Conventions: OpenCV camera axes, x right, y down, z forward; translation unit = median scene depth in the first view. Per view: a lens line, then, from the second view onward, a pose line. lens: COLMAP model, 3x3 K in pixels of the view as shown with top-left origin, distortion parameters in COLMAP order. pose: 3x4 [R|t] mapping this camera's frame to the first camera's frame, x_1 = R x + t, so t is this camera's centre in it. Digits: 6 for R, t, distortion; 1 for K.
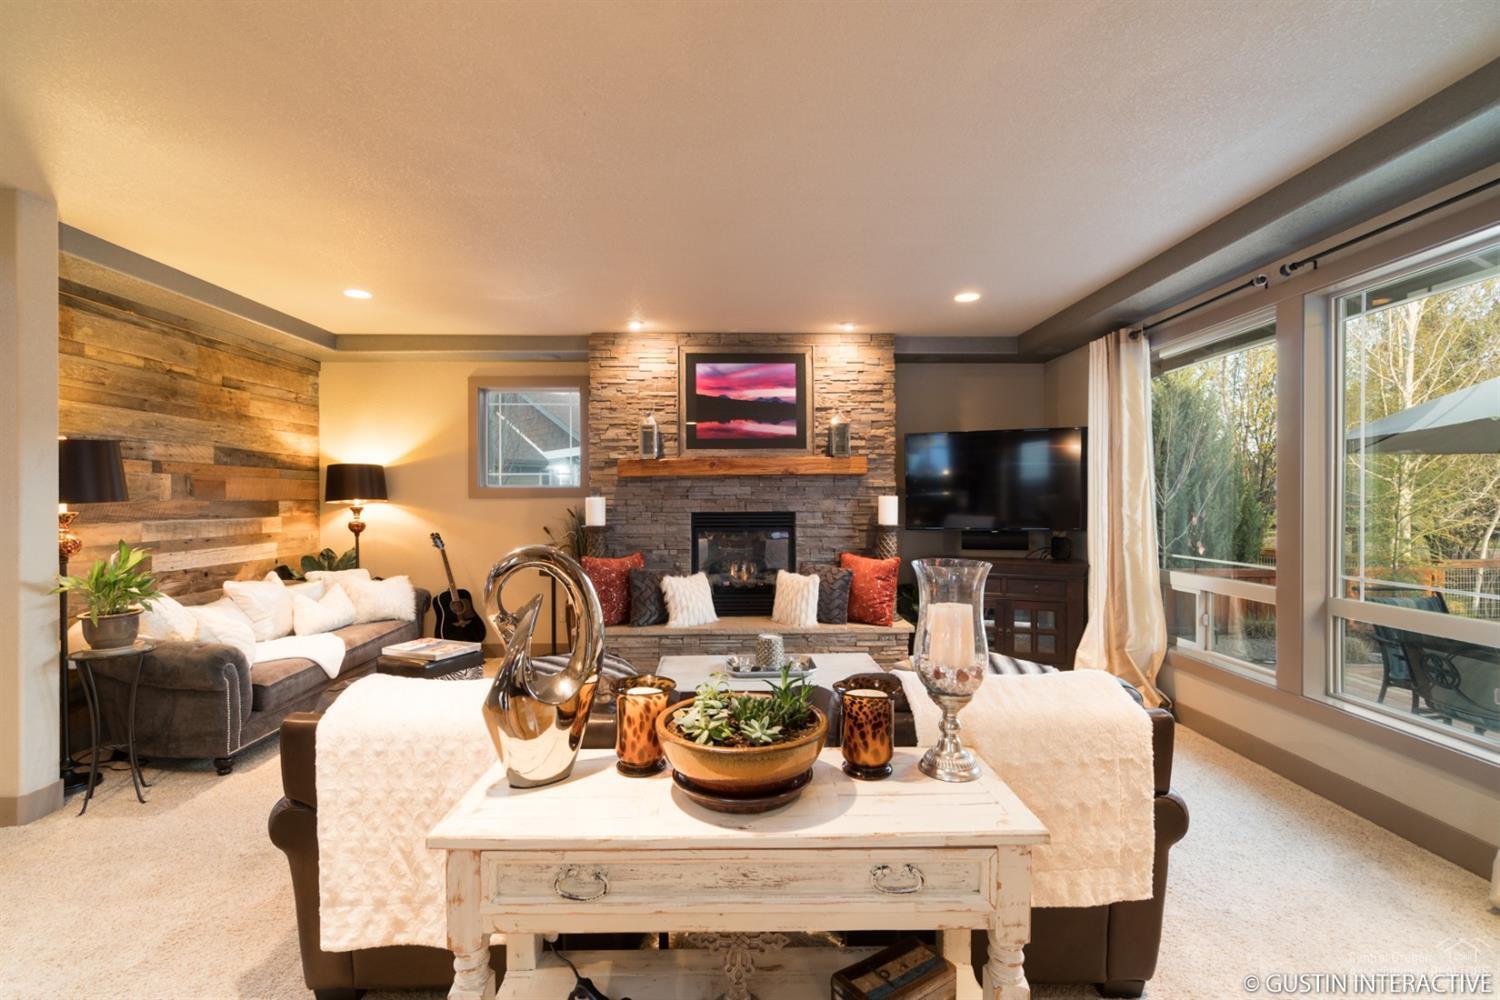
lens RADIAL K [[683.8, 0, 750.0], [0, 683.8, 500.0], [0, 0, 1]] dist [-0.000331, 0.000322]
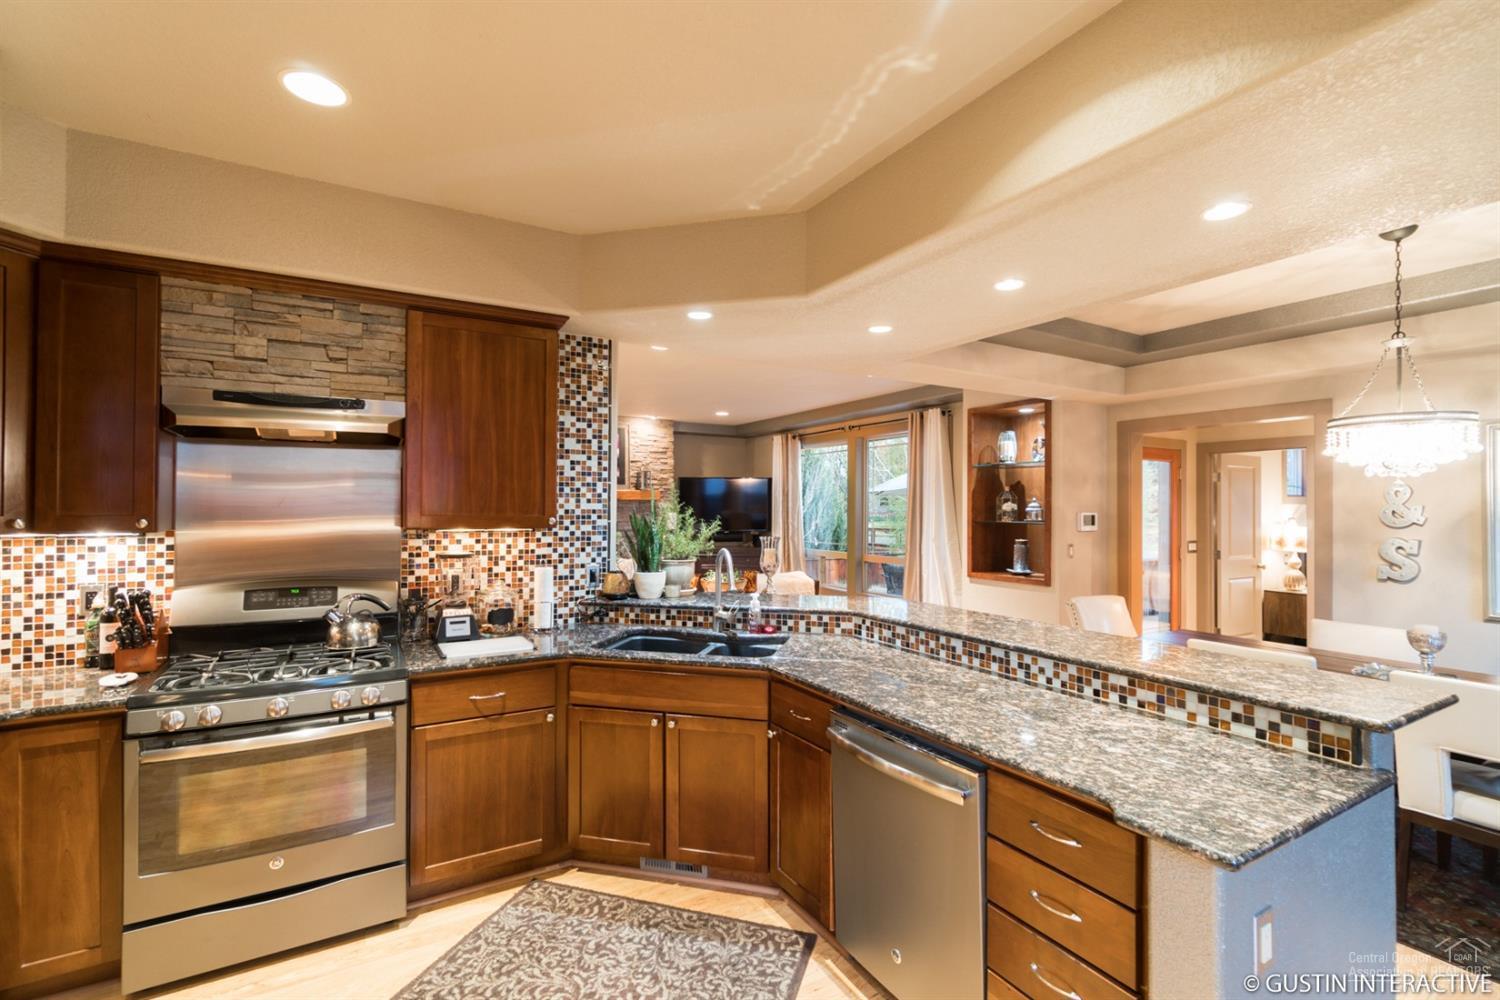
lens RADIAL K [[683.8, 0, 750.0], [0, 683.8, 500.0], [0, 0, 1]] dist [-0.000331, 0.000322]
pose [[0.872511, 0.009535, 0.488501, -0.473390], [-0.004022, 0.999916, -0.012334, -0.018142], [-0.488578, 0.008797, 0.872476, -0.623417]]
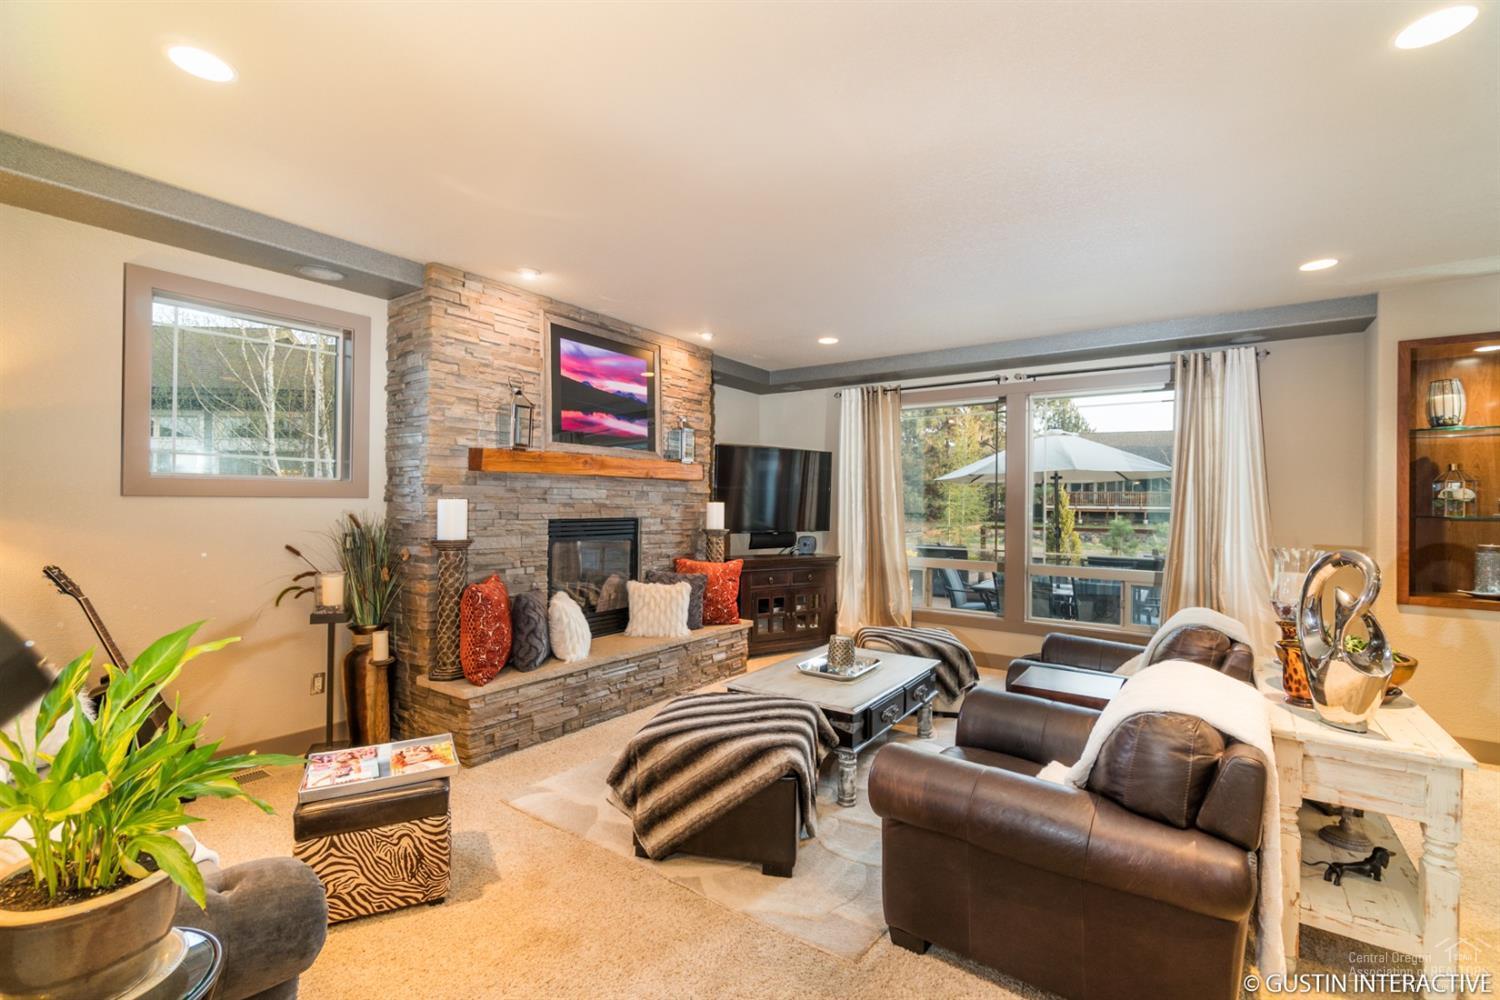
lens RADIAL K [[661.7, 0, 750.0], [0, 661.7, 500.0], [0, 0, 1]] dist [0.001372, 0.000128]
pose [[0.585800, 0.014587, 0.810324, -0.586871], [-0.012024, 0.999884, -0.009307, -0.000470], [-0.810367, -0.004291, 0.585908, 0.349195]]
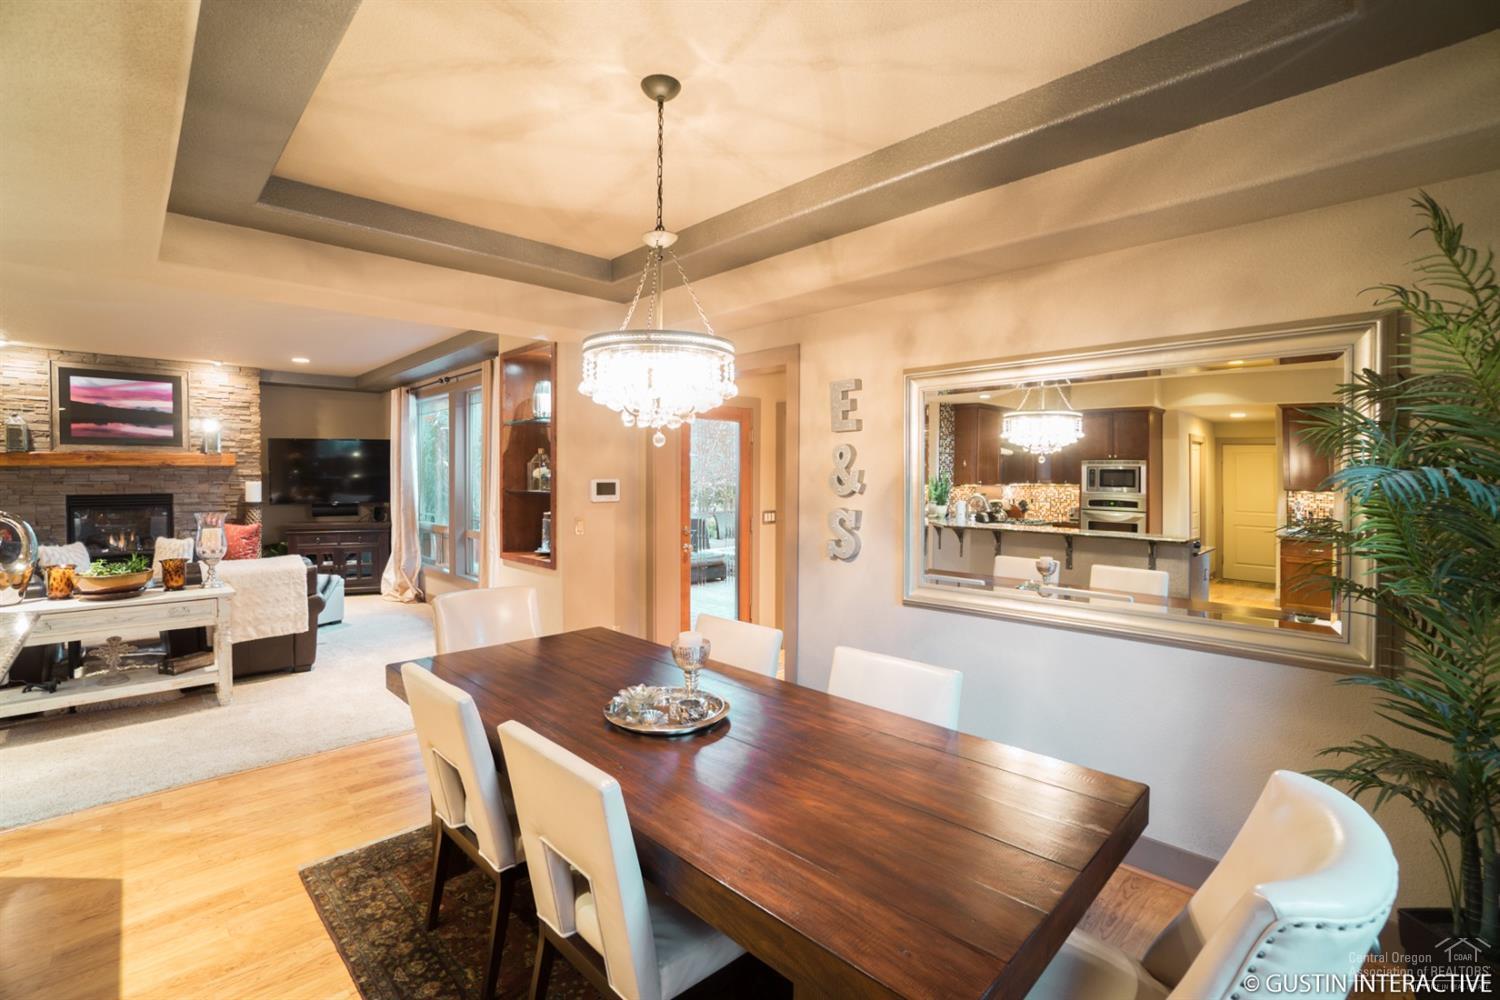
lens RADIAL K [[677.4, 0, 753.7], [0, 677.4, 487.5], [0, 0, 1]] dist [-0.065576, 0.021042]
pose [[0.729651, -0.009355, 0.683756, 0.024462], [-0.002616, 0.999861, 0.016472, -0.018585], [-0.683815, -0.013808, 0.729525, -0.717128]]
